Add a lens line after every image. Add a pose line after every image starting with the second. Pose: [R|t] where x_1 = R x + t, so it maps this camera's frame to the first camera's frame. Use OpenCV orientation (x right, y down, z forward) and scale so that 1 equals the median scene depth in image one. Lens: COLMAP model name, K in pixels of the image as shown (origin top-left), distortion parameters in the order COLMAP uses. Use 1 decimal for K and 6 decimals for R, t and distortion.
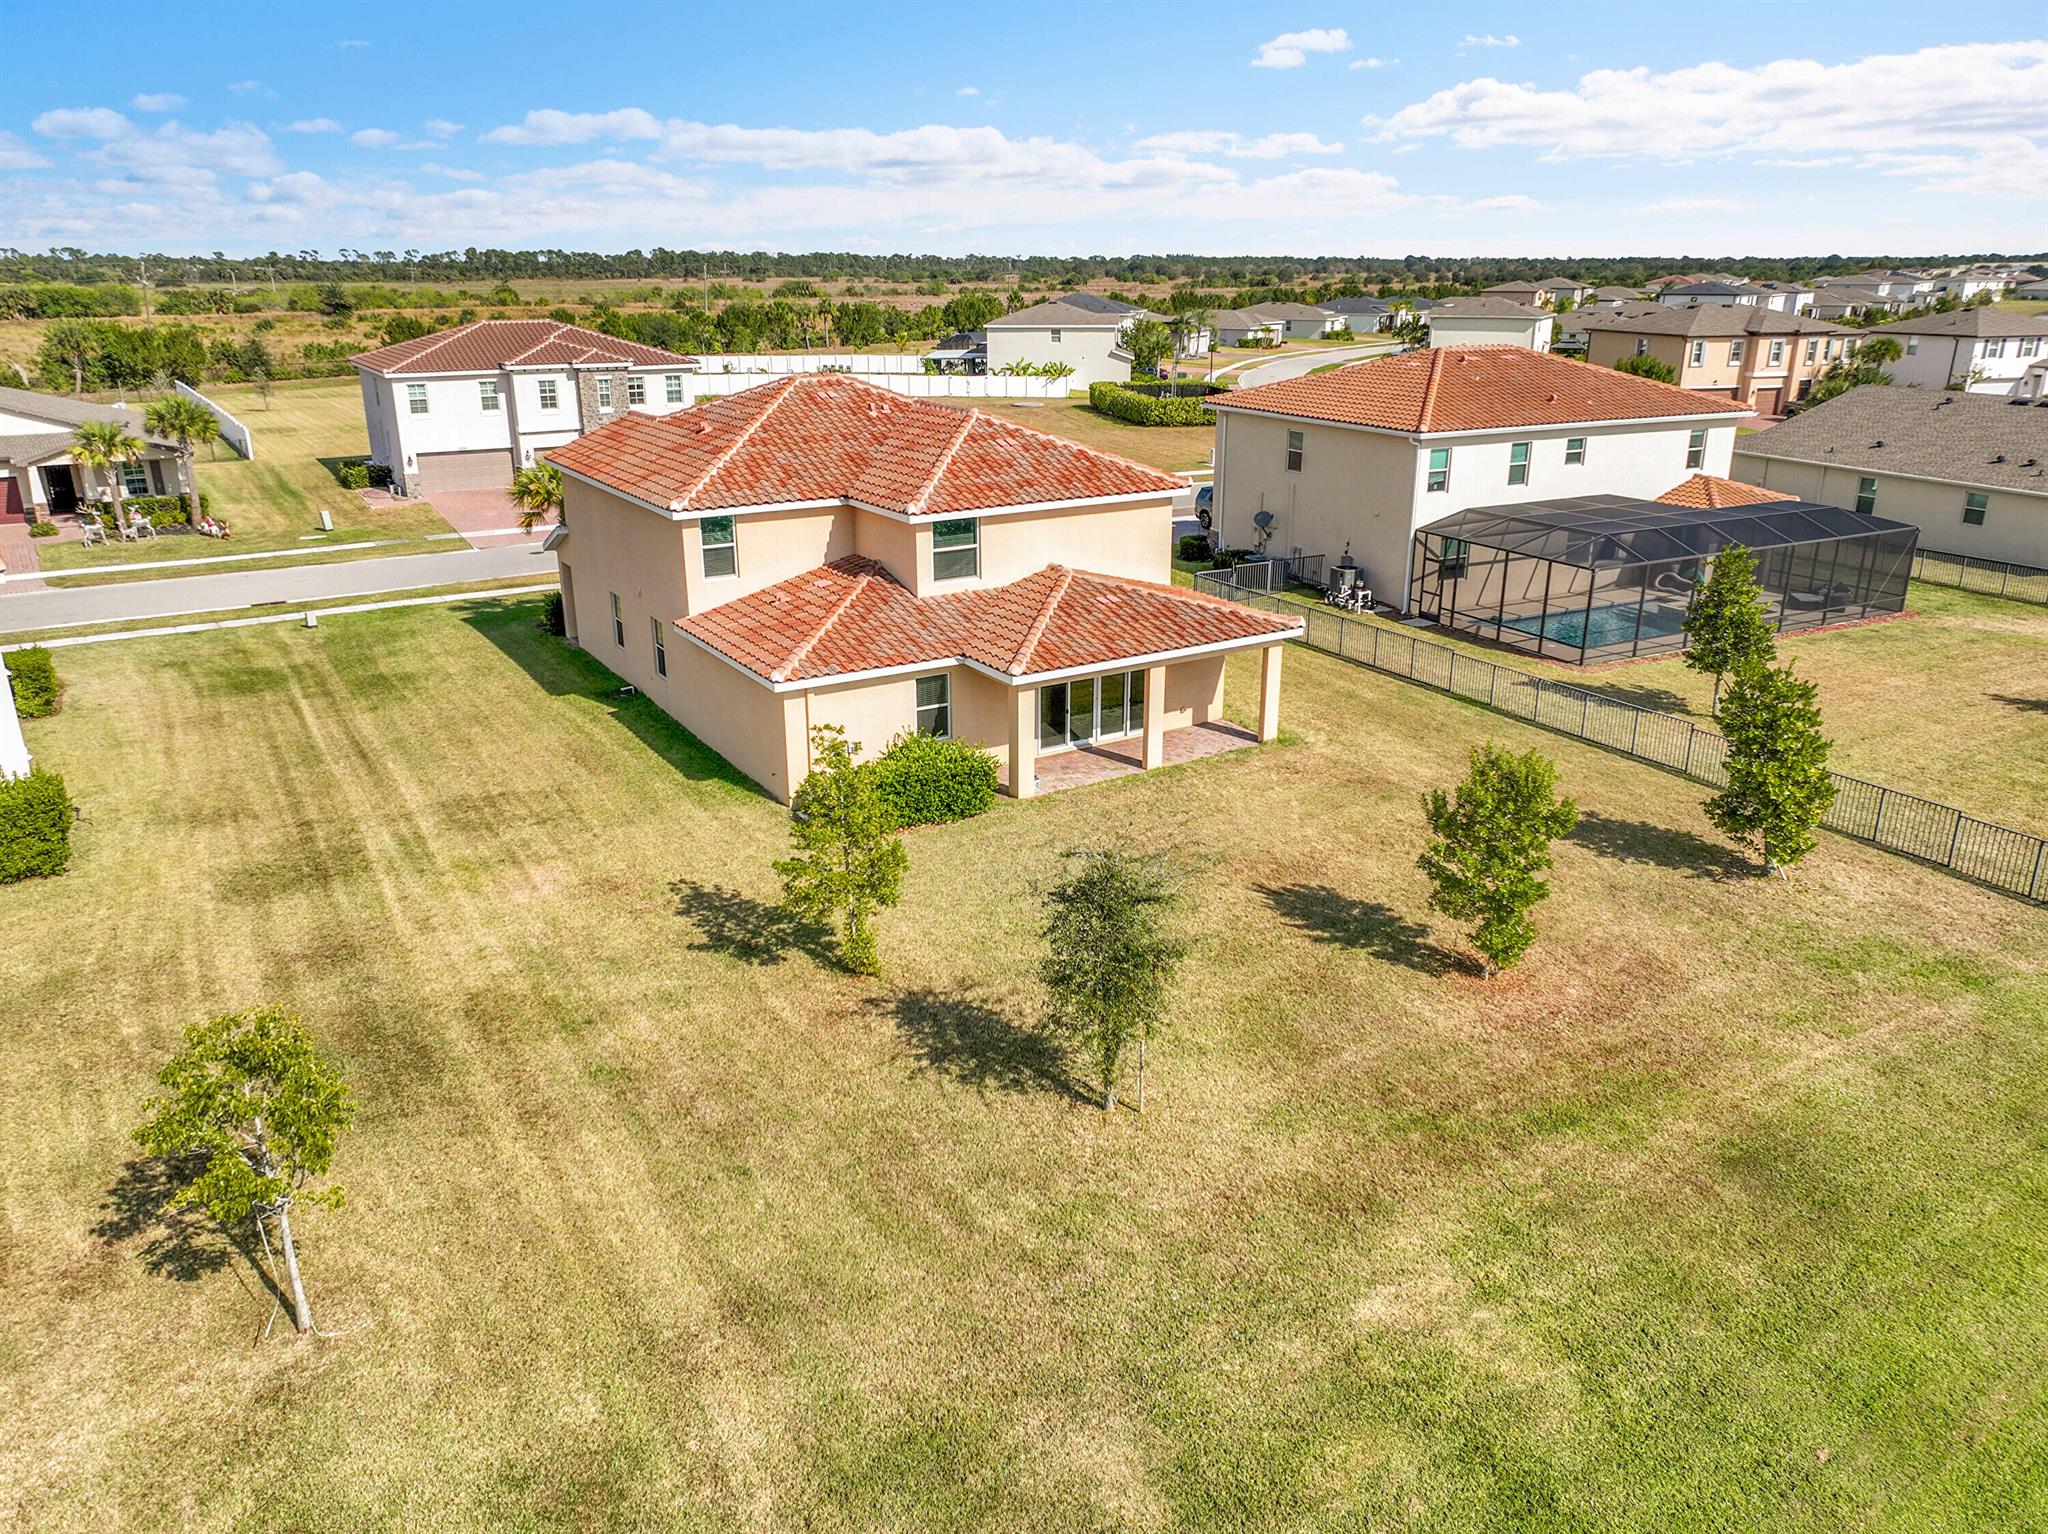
lens RADIAL K [[1432.9, 0, 1024.0], [0, 1432.9, 767.0], [0, 0, 1]] dist [0.003003, 0.010474]
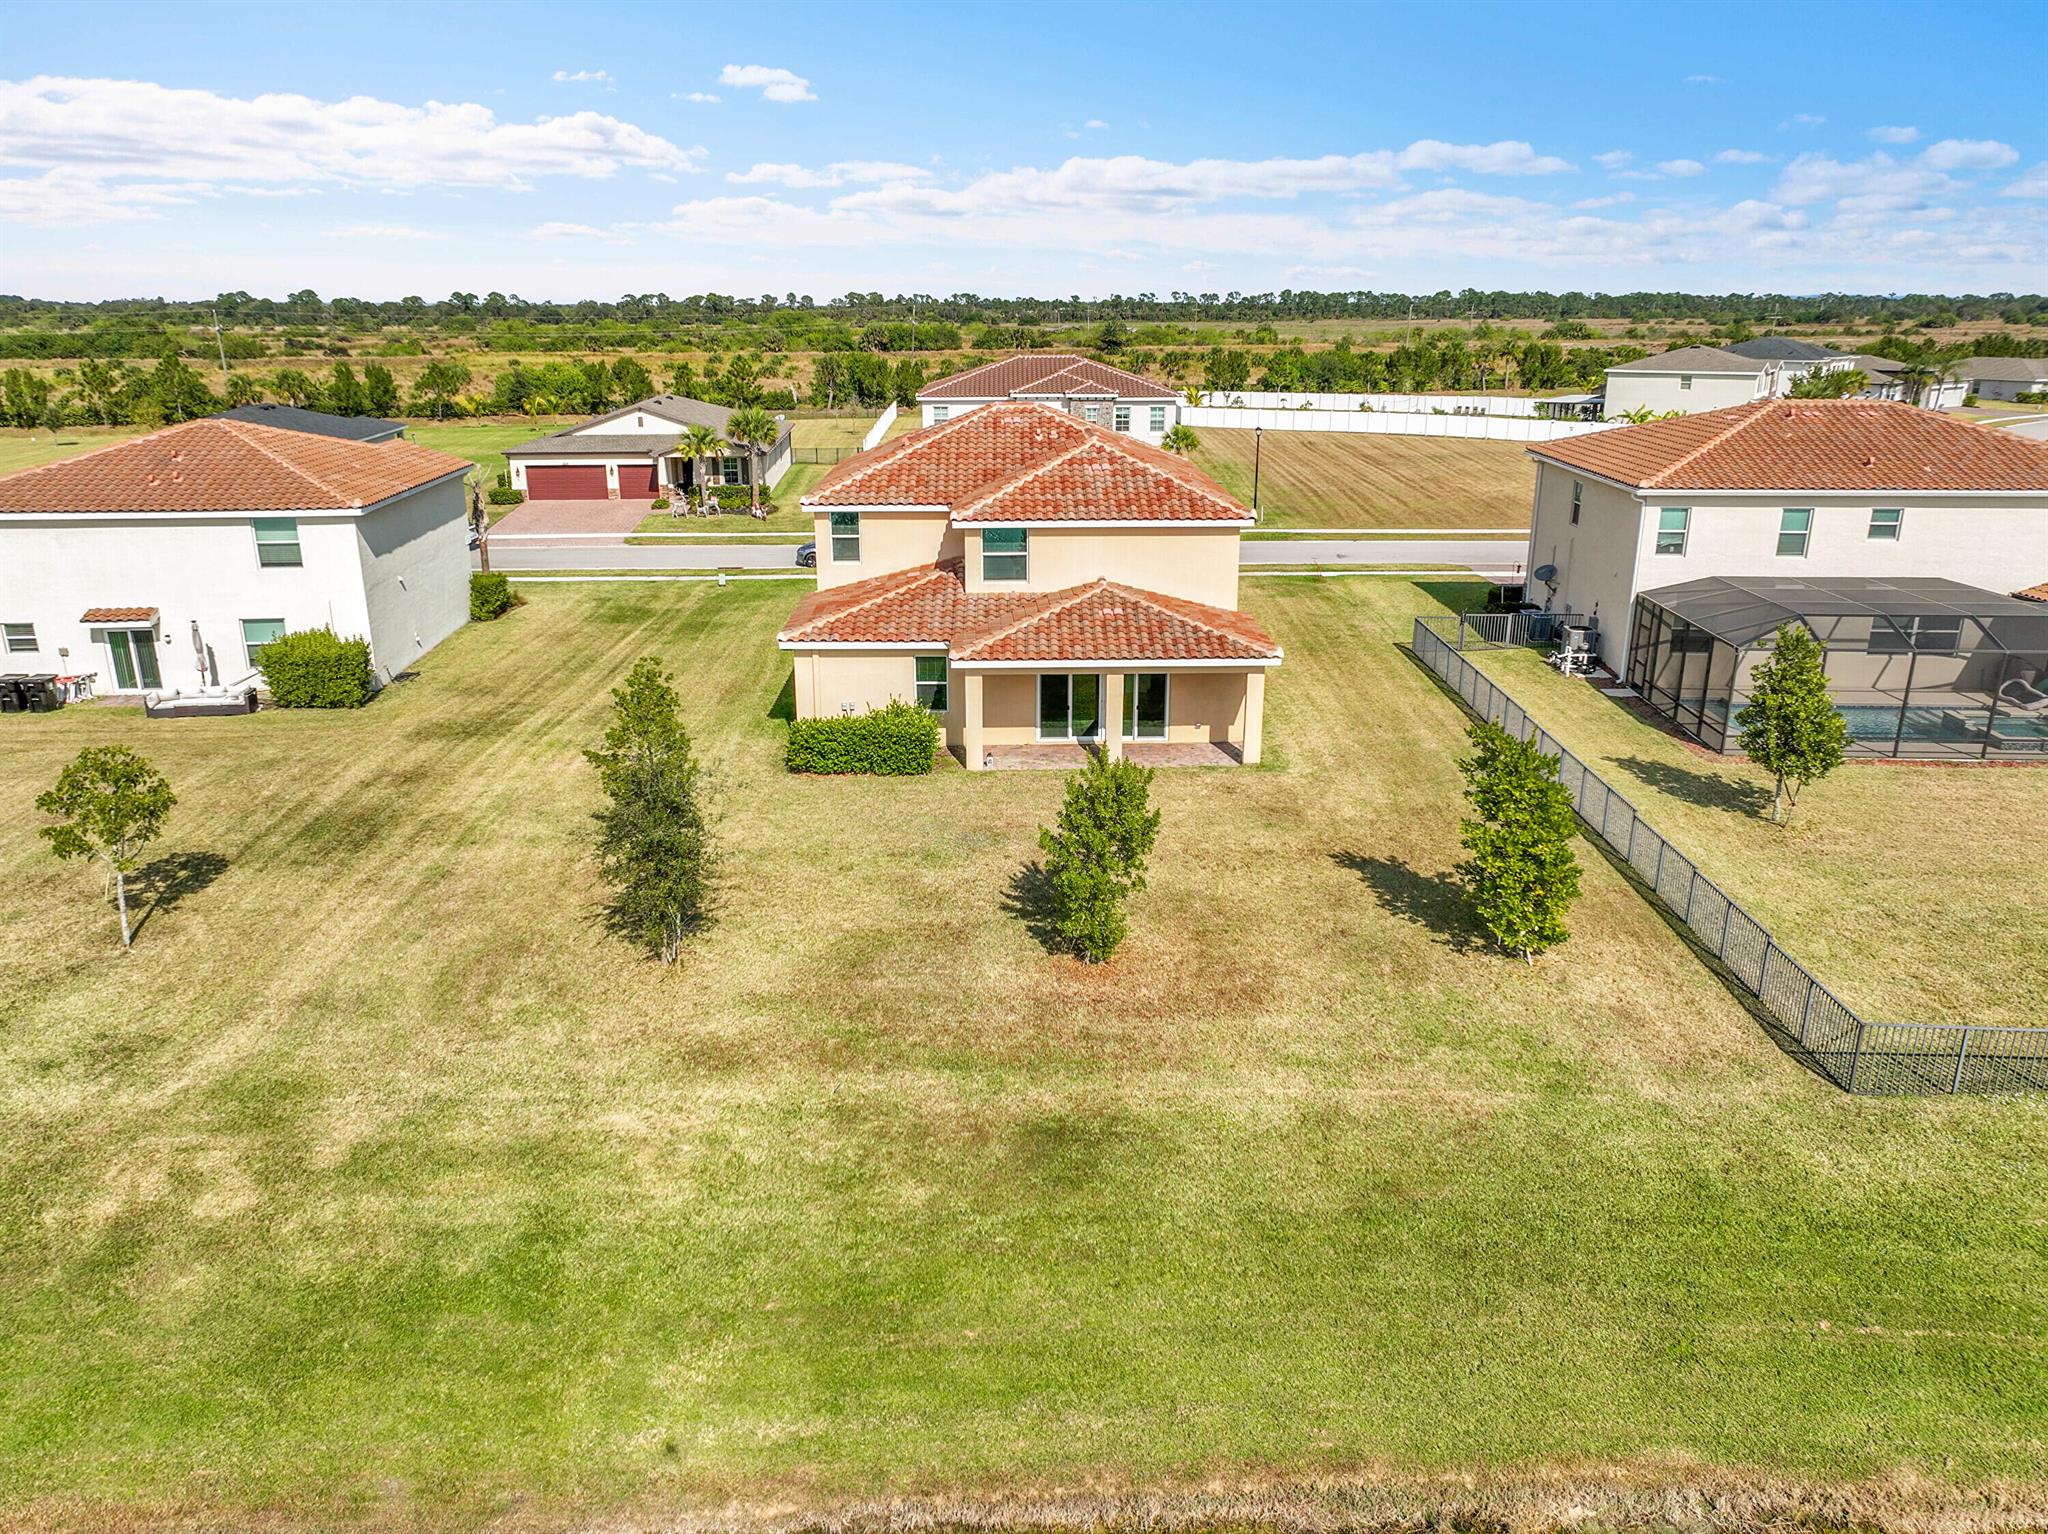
lens RADIAL K [[1436.5, 0, 1024.0], [0, 1436.5, 767.0], [0, 0, 1]] dist [0.004306, 0.005370]
pose [[0.860294, 0.155683, -0.485445, 0.398481], [-0.168312, 0.985573, 0.017797, -0.005463], [0.481212, 0.066395, 0.874086, 0.009607]]
